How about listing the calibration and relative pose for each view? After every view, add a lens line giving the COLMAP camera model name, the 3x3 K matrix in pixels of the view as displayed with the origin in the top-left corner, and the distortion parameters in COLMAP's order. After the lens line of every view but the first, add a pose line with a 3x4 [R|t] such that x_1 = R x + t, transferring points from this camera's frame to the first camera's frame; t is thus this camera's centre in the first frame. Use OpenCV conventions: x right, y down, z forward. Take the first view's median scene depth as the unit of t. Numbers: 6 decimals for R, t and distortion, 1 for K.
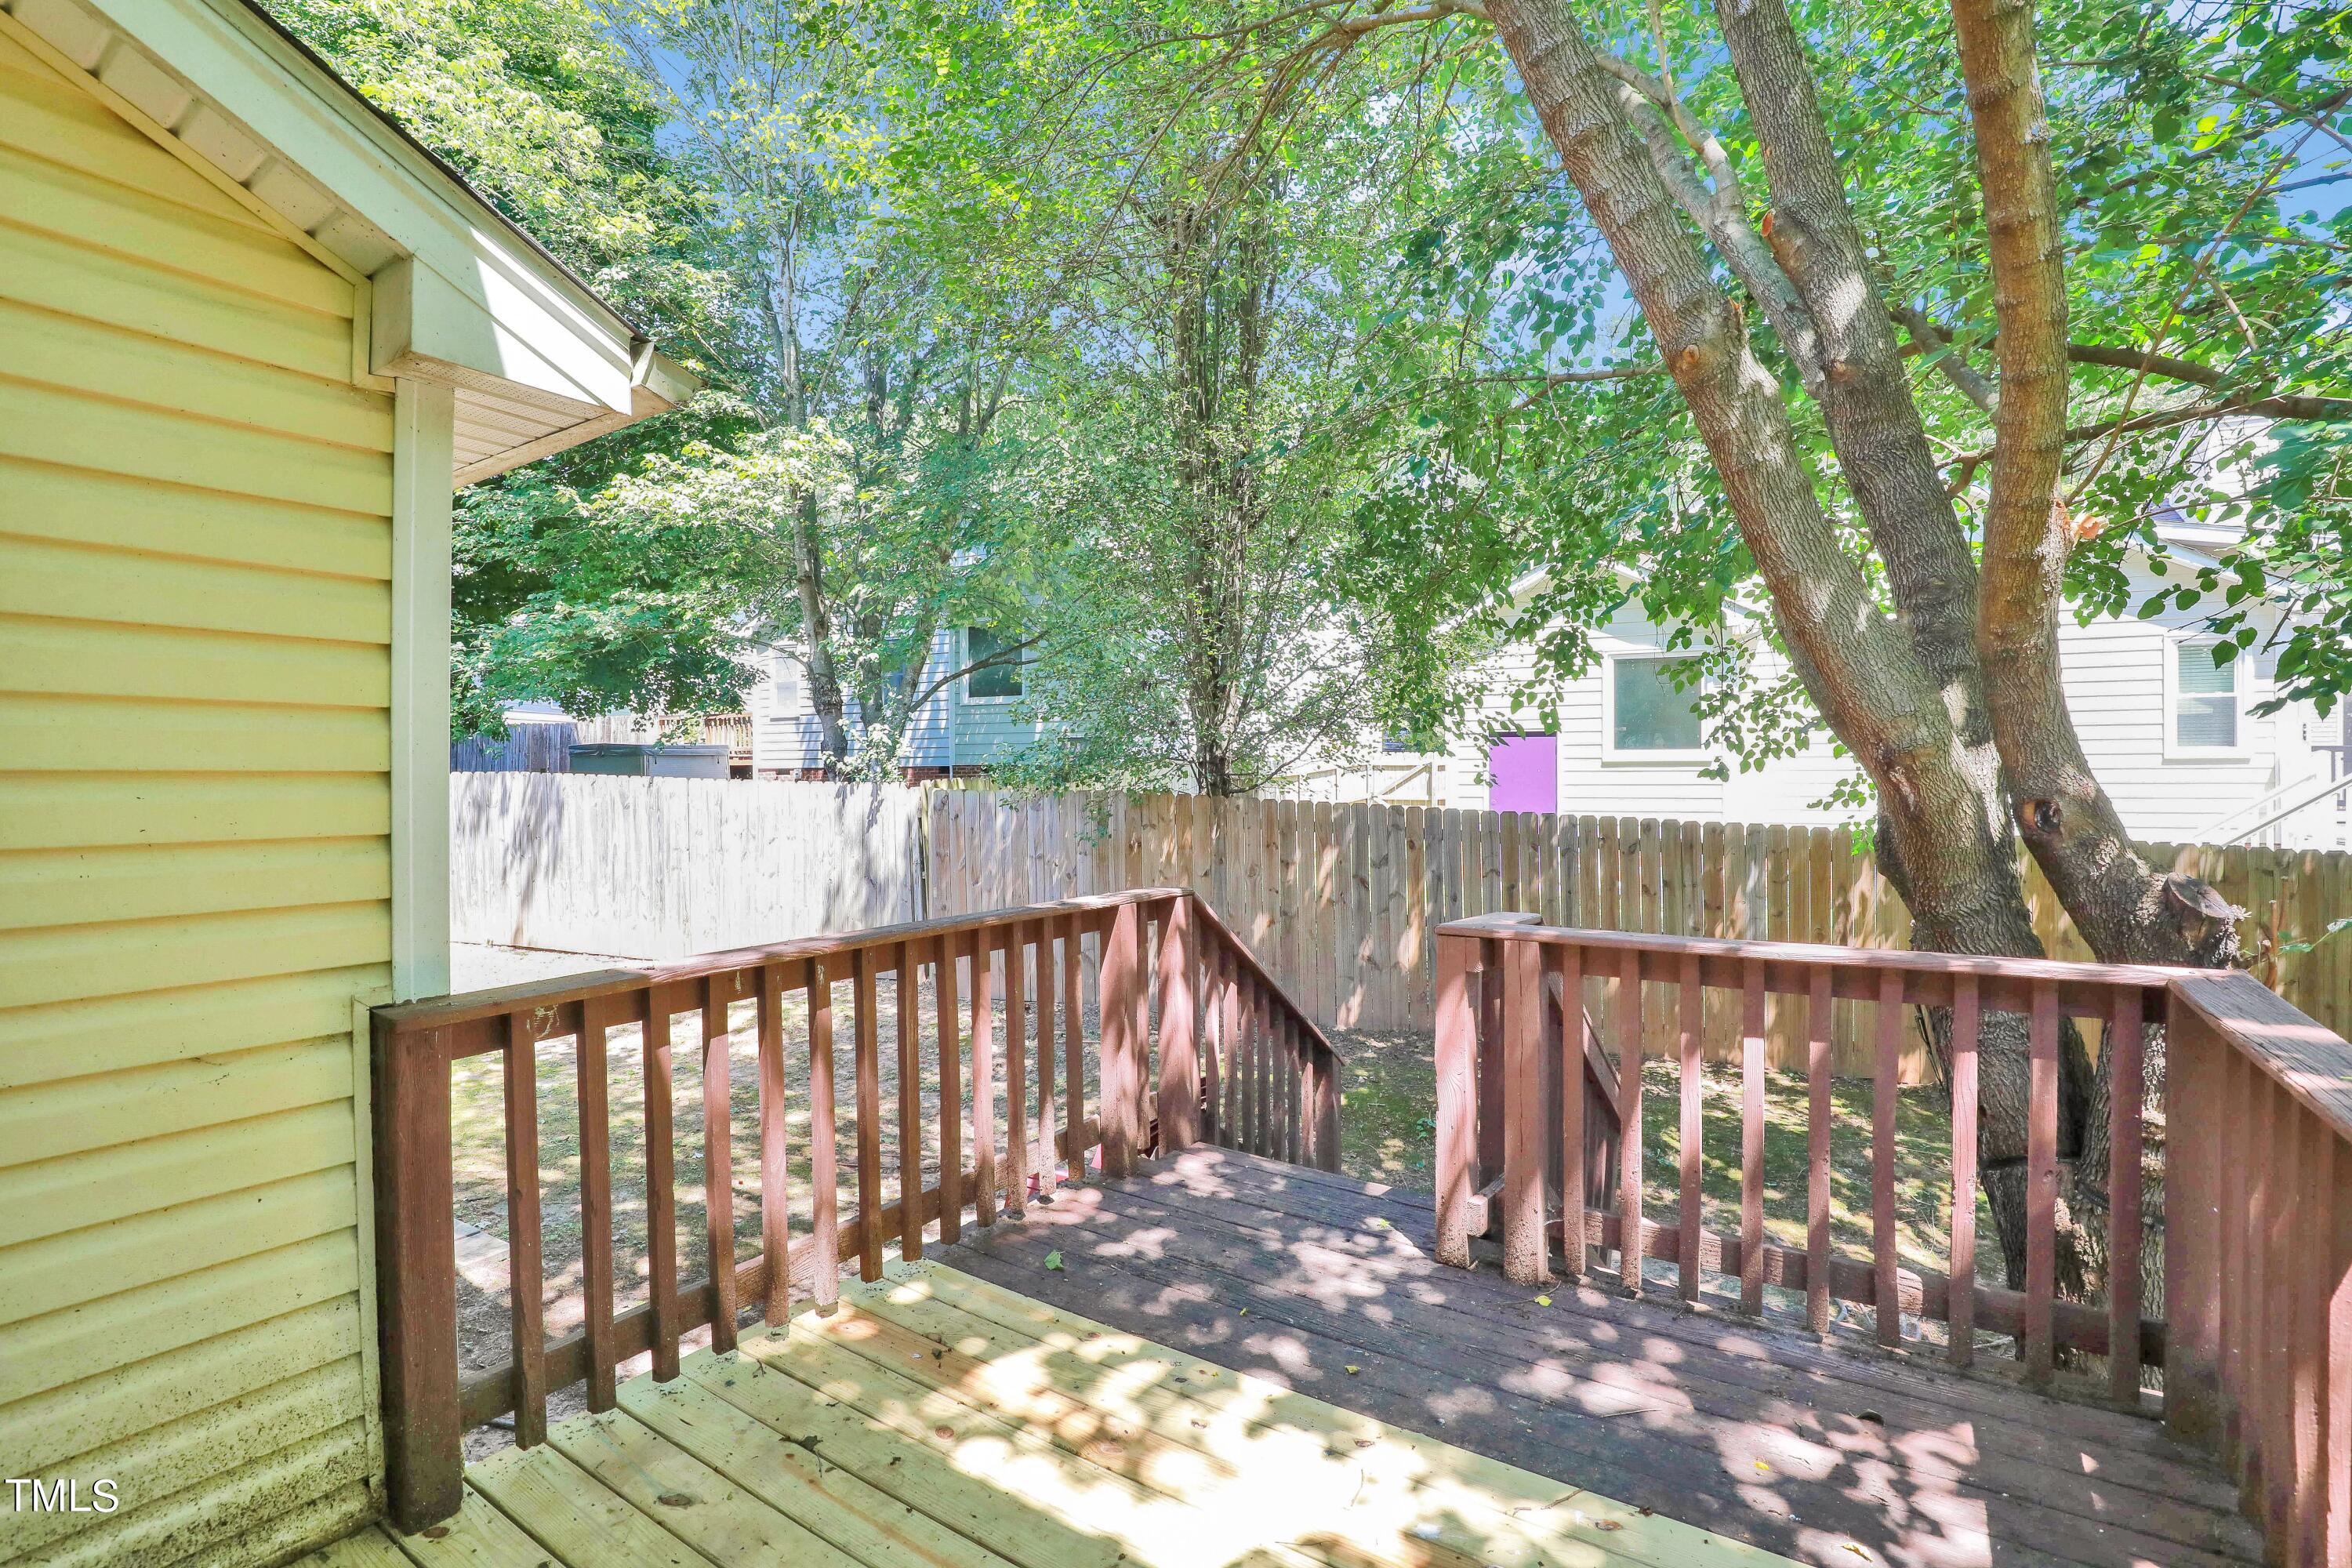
lens RADIAL K [[1084.9, 0, 1176.0], [0, 1084.9, 784.0], [0, 0, 1]] dist [-0.052975, -0.000117]
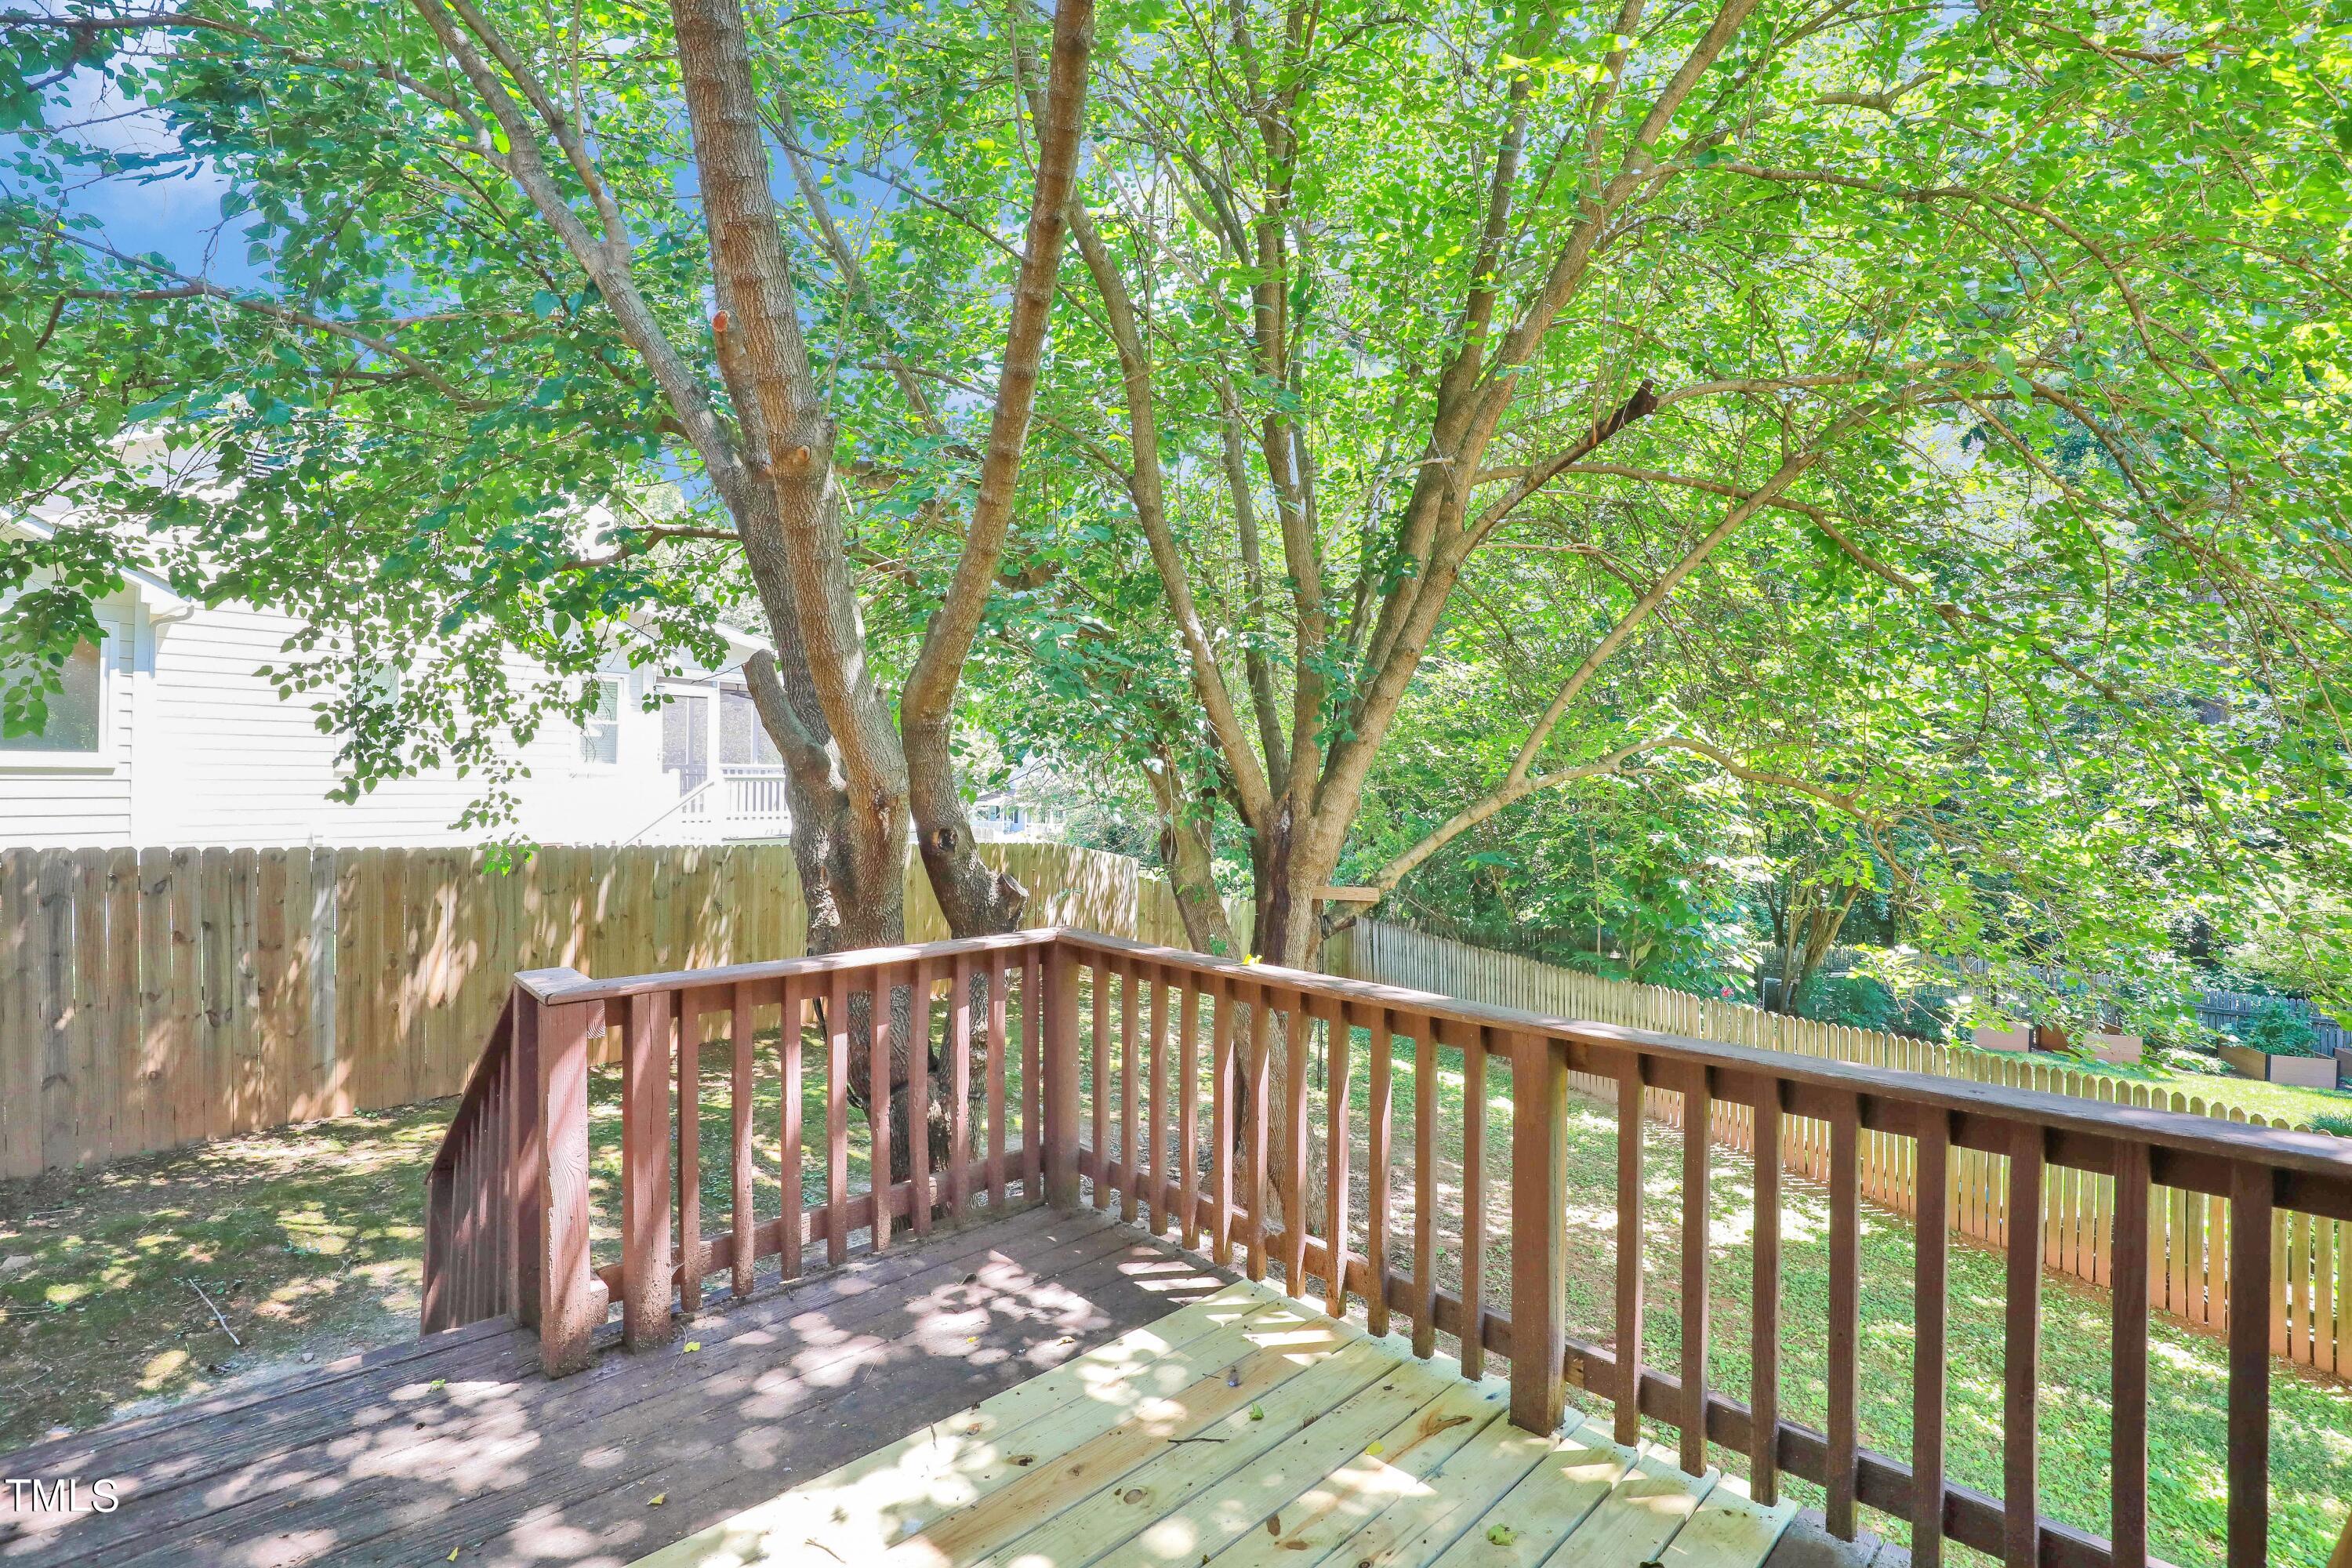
lens RADIAL K [[1095.3, 0, 1167.0], [0, 1095.3, 775.0], [0, 0, 1]] dist [-0.016818, -0.000370]
pose [[0.198048, 0.006508, 0.980171, -0.600841], [0.000724, 0.999977, -0.006786, -0.047676], [-0.980192, 0.002054, 0.198039, 0.367877]]
